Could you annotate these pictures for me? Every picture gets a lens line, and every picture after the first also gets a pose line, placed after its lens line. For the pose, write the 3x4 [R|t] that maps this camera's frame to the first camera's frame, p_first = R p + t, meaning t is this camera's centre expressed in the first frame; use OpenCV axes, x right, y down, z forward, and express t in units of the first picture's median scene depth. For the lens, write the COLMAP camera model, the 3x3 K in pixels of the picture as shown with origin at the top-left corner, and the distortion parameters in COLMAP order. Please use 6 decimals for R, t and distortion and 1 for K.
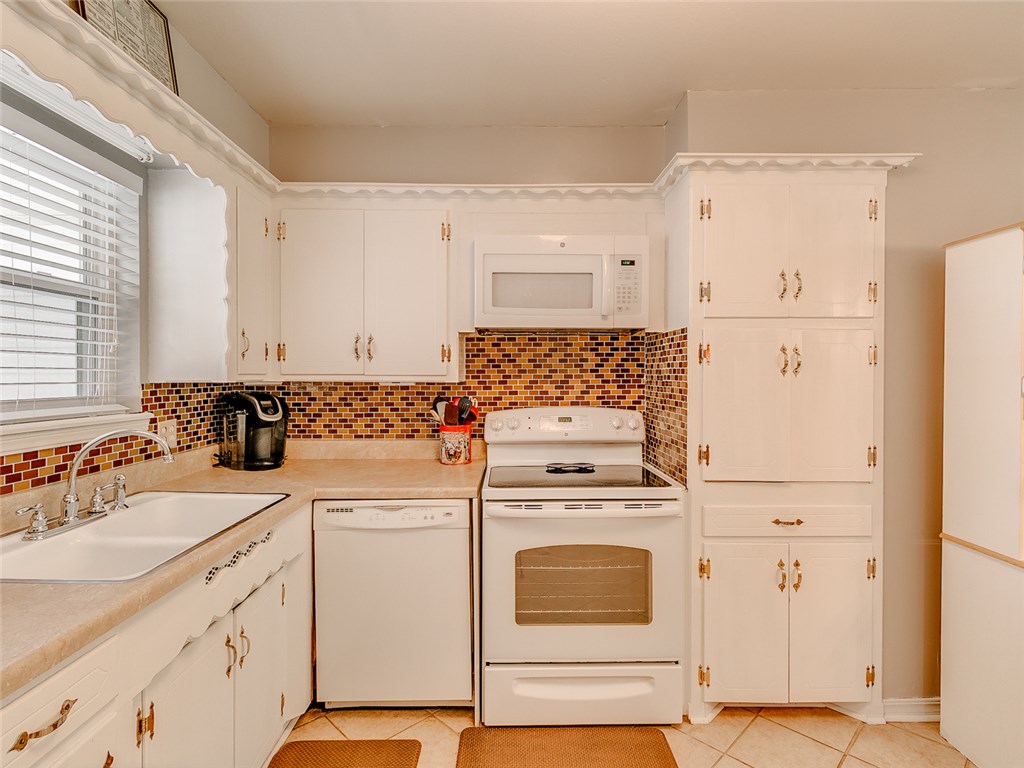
lens RADIAL K [[536.9, 0, 506.1], [0, 536.9, 375.4], [0, 0, 1]] dist [0.009238, -0.000026]
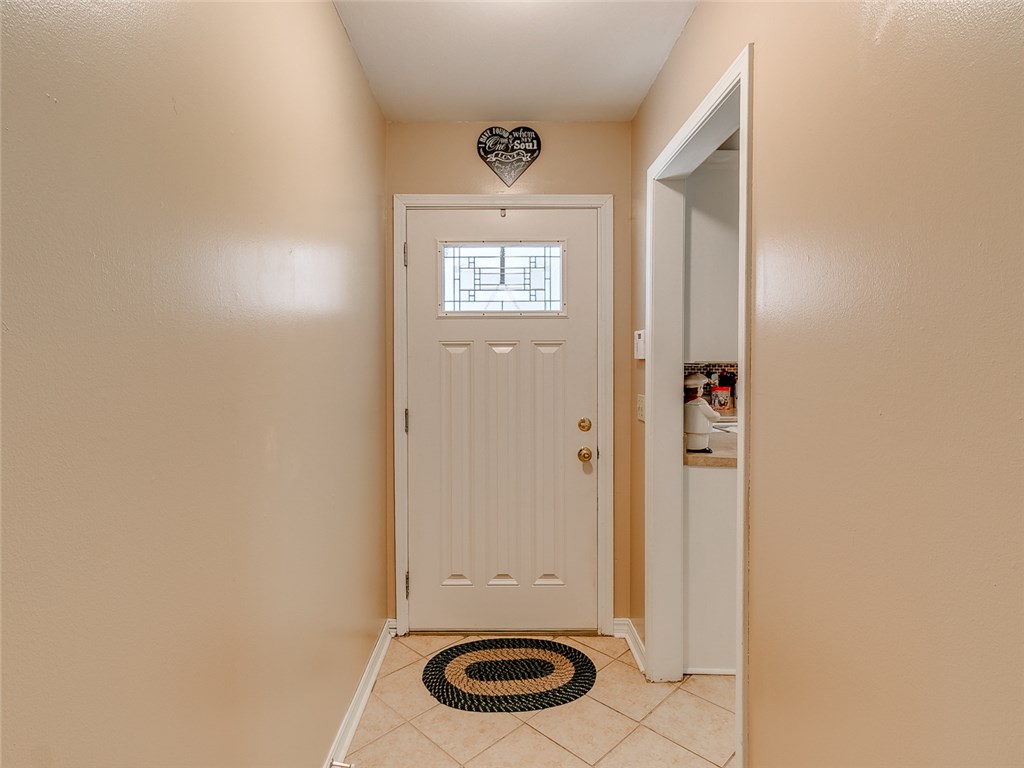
lens RADIAL K [[533.8, 0, 497.1], [0, 533.8, 364.9], [0, 0, 1]] dist [0.004509, 0.001408]
pose [[0.999978, 0.000380, -0.006563, -0.875596], [-0.000356, 0.999993, 0.003621, 0.014553], [0.006564, -0.003618, 0.999972, -0.803987]]
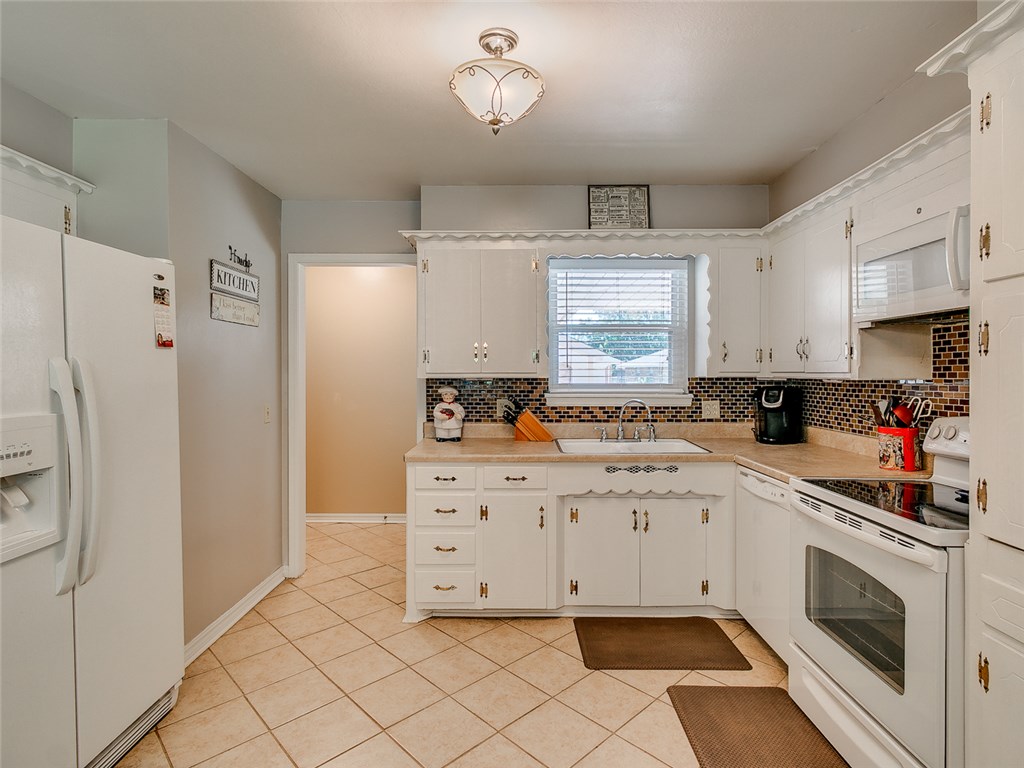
lens RADIAL K [[524.0, 0, 523.7], [0, 524.0, 376.5], [0, 0, 1]] dist [-0.001507, -0.000029]
pose [[0.006782, 0.005255, -0.999963, 0.854371], [-0.003438, 0.999980, 0.005231, 0.003785], [0.999971, 0.003402, 0.006800, 0.386278]]
